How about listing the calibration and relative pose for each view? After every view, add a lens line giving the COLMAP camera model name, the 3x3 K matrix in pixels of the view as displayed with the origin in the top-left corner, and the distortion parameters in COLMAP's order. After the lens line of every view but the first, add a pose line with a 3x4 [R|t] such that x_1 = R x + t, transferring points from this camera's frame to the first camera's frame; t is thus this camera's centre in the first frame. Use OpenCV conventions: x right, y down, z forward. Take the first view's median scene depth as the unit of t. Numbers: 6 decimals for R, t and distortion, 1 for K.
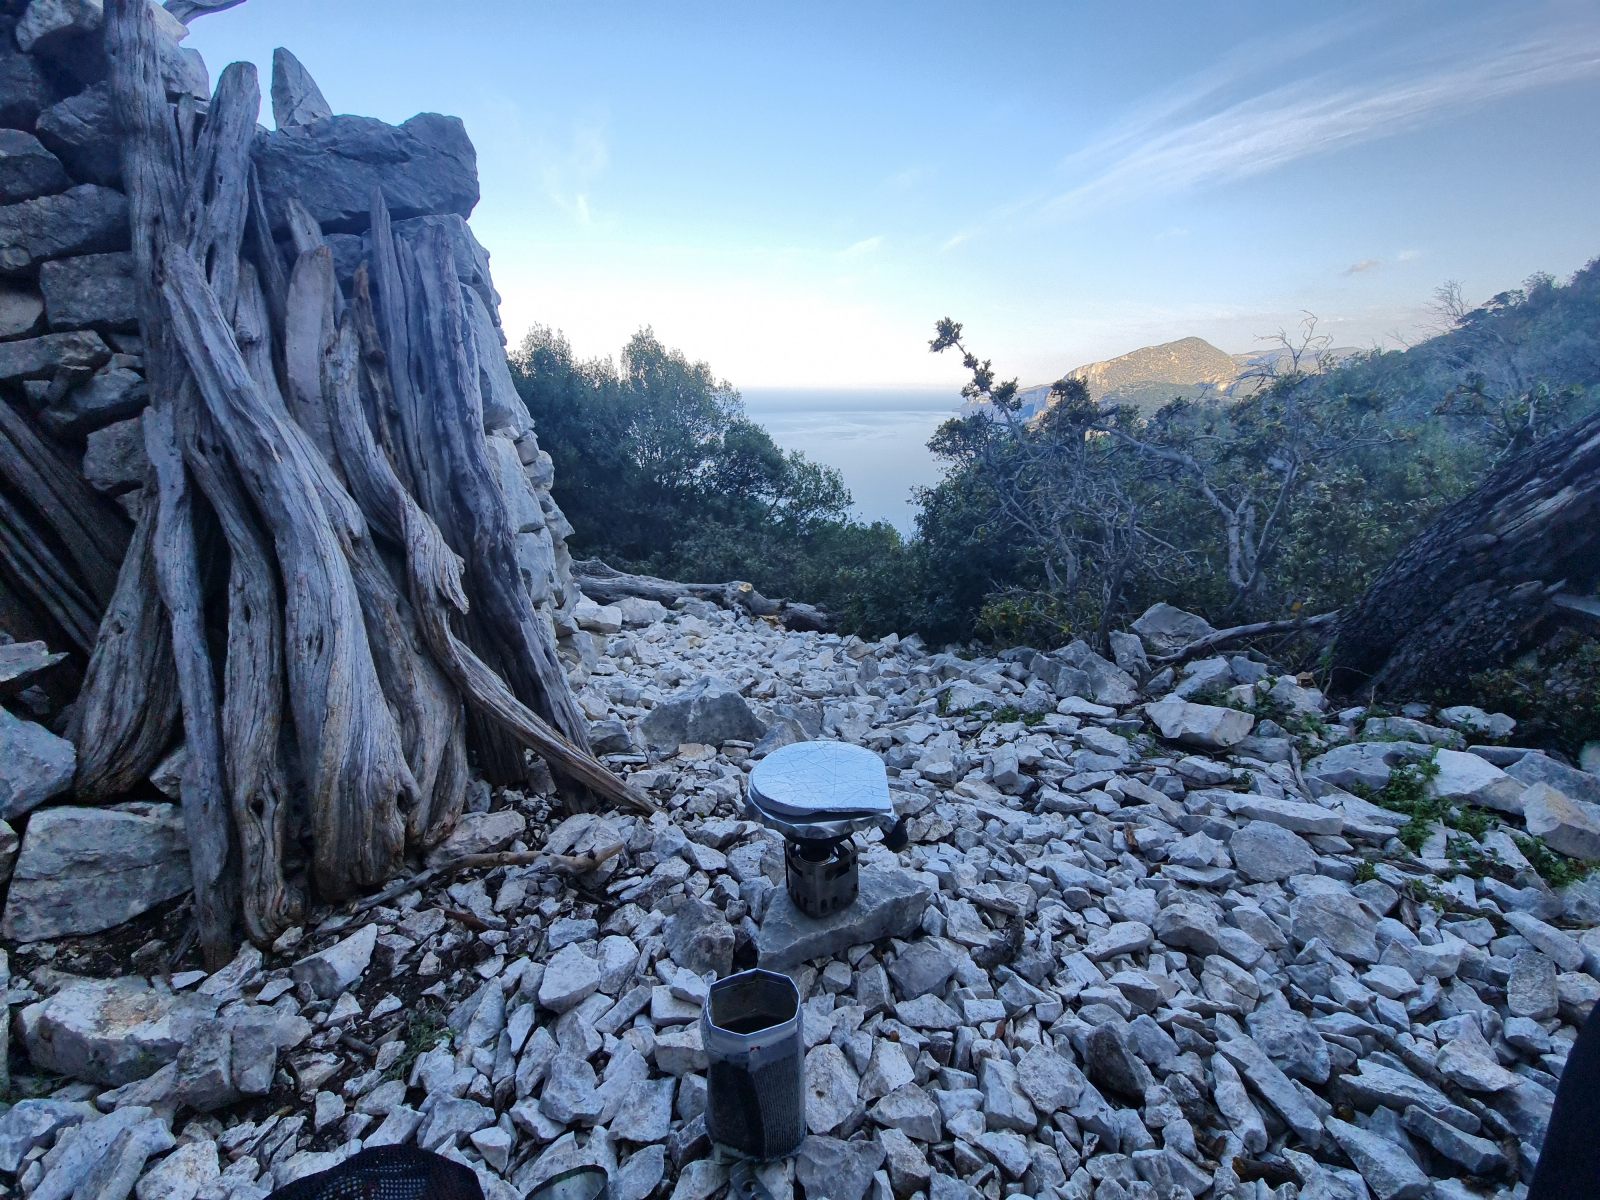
lens RADIAL K [[653.8, 0, 804.7], [0, 653.8, 601.6], [0, 0, 1]] dist [0.016855, -0.013249]
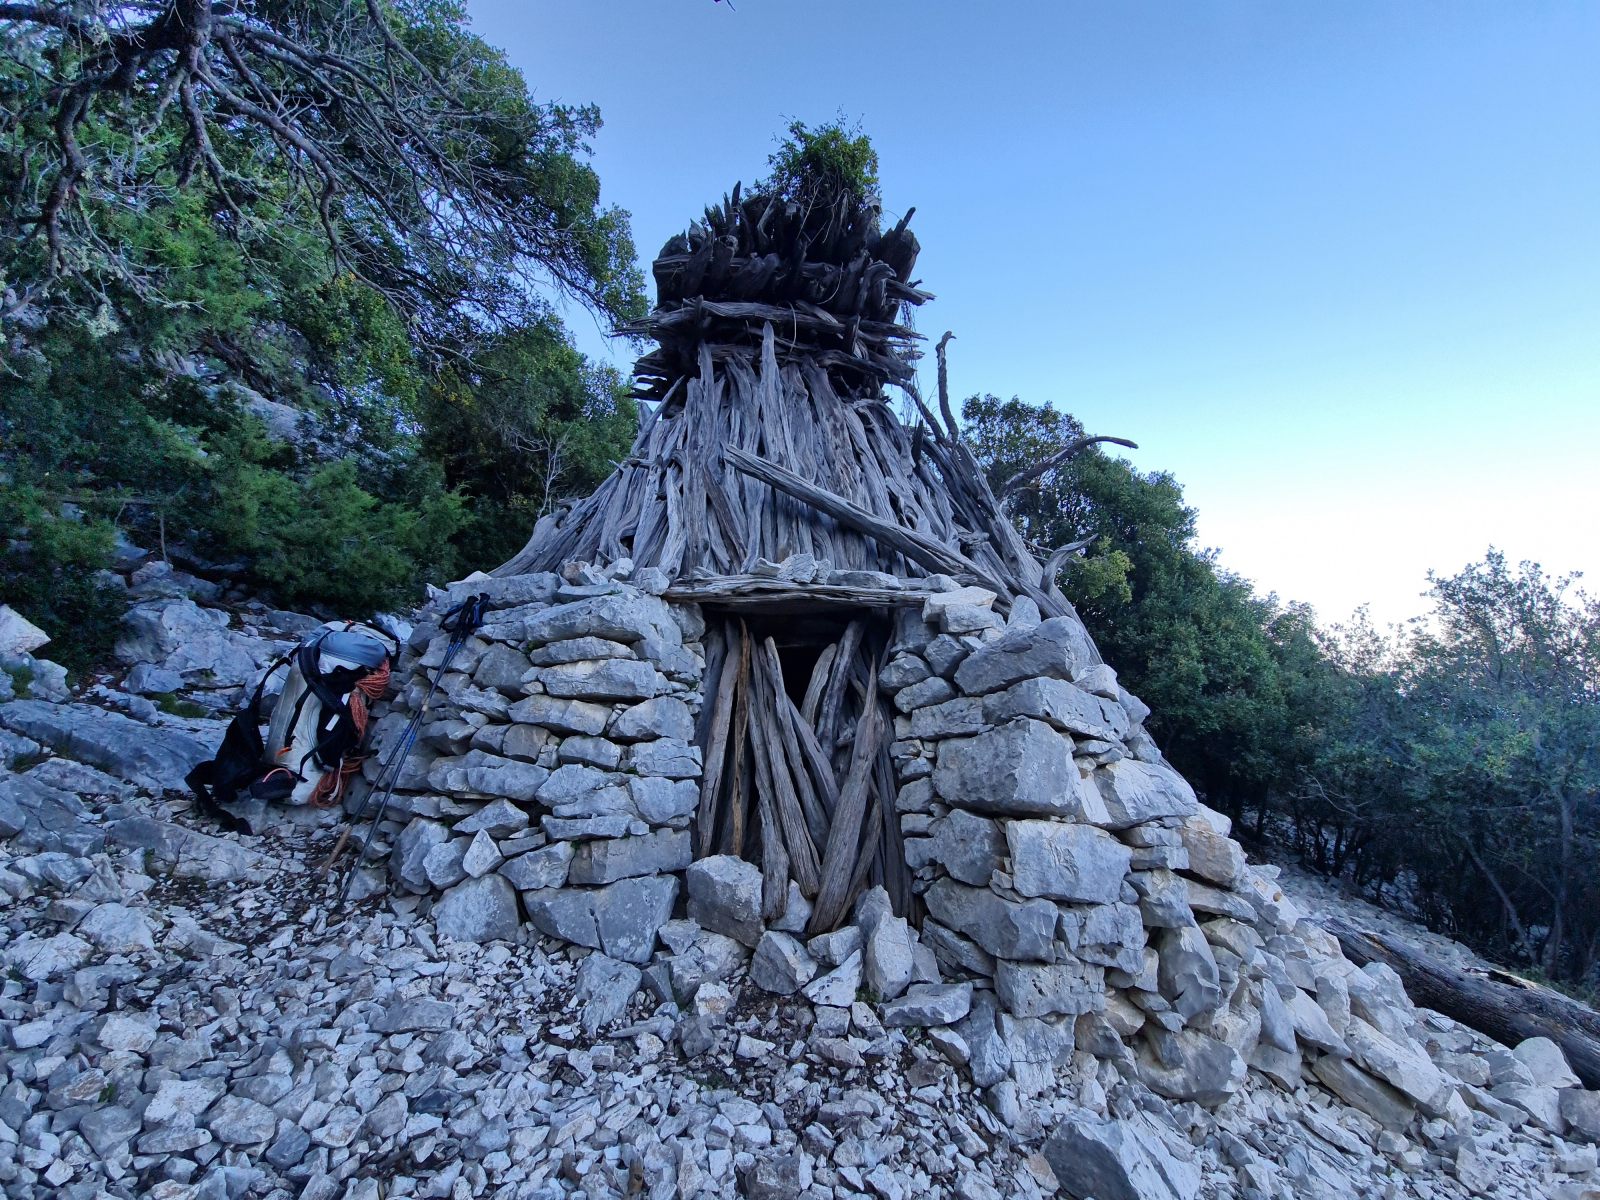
lens RADIAL K [[653.8, 0, 804.7], [0, 653.8, 601.6], [0, 0, 1]] dist [0.016855, -0.013249]
pose [[0.062915, -0.126932, -0.989914, 1.638046], [-0.309463, 0.940509, -0.140266, -0.600591], [0.948828, 0.315167, 0.019892, 0.621012]]
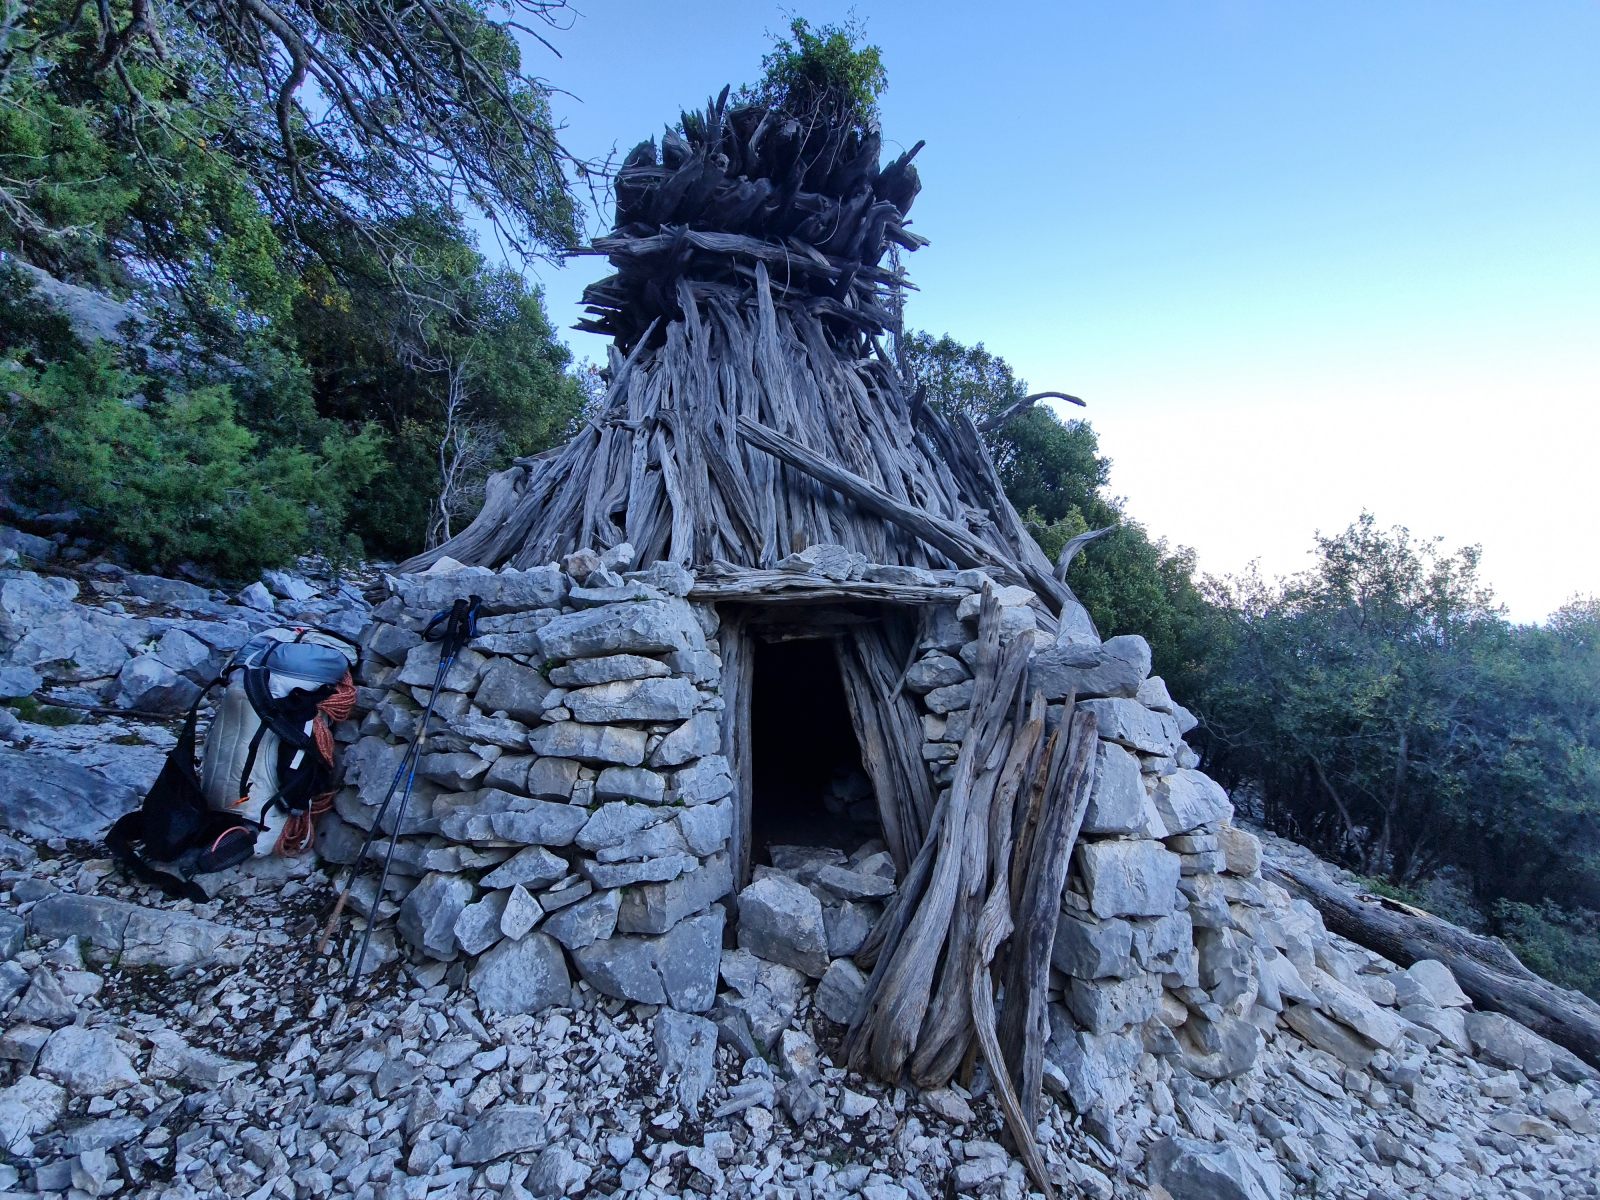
lens RADIAL K [[653.8, 0, 804.7], [0, 653.8, 601.6], [0, 0, 1]] dist [0.016855, -0.013249]
pose [[0.226746, -0.008551, -0.973916, 1.317468], [-0.297166, 0.951672, -0.077541, -0.773113], [0.927512, 0.306997, 0.213247, -0.119641]]
